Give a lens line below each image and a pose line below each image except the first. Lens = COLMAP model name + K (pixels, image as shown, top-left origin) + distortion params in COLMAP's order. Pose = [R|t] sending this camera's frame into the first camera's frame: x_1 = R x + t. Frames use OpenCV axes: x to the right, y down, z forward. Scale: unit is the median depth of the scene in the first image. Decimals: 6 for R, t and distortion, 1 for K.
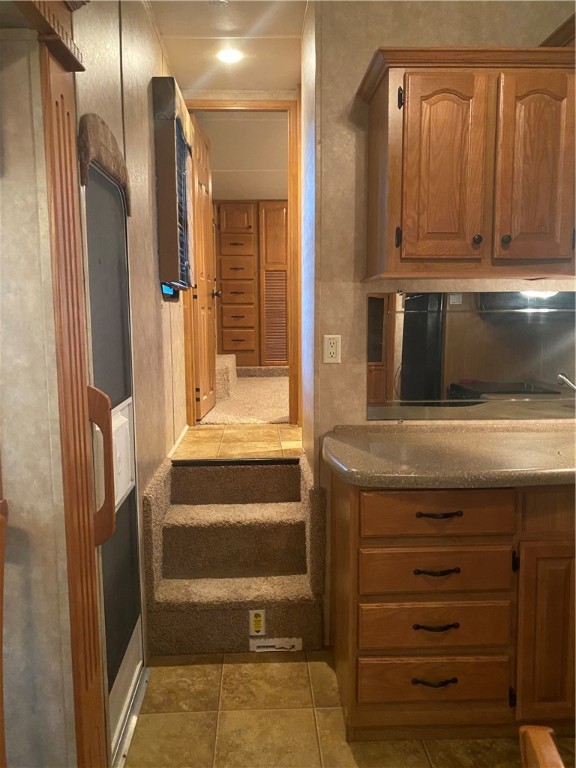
lens RADIAL K [[580.2, 0, 286.7], [0, 580.2, 377.4], [0, 0, 1]] dist [0.023586, -0.020343]
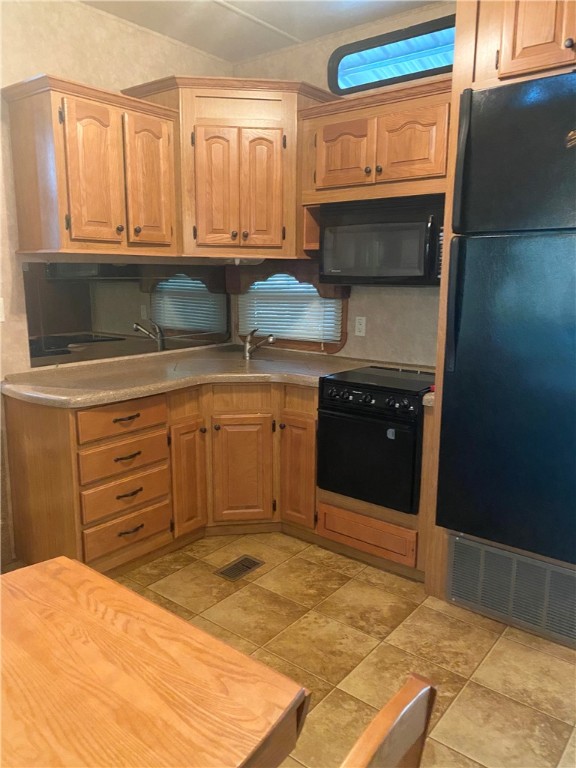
lens RADIAL K [[580.2, 0, 274.3], [0, 580.2, 380.0], [0, 0, 1]] dist [0.023586, -0.020343]
pose [[0.668788, -0.129991, 0.732001, -0.516257], [0.075444, 0.991379, 0.107124, 0.008883], [-0.739615, -0.016418, 0.672830, -0.252164]]
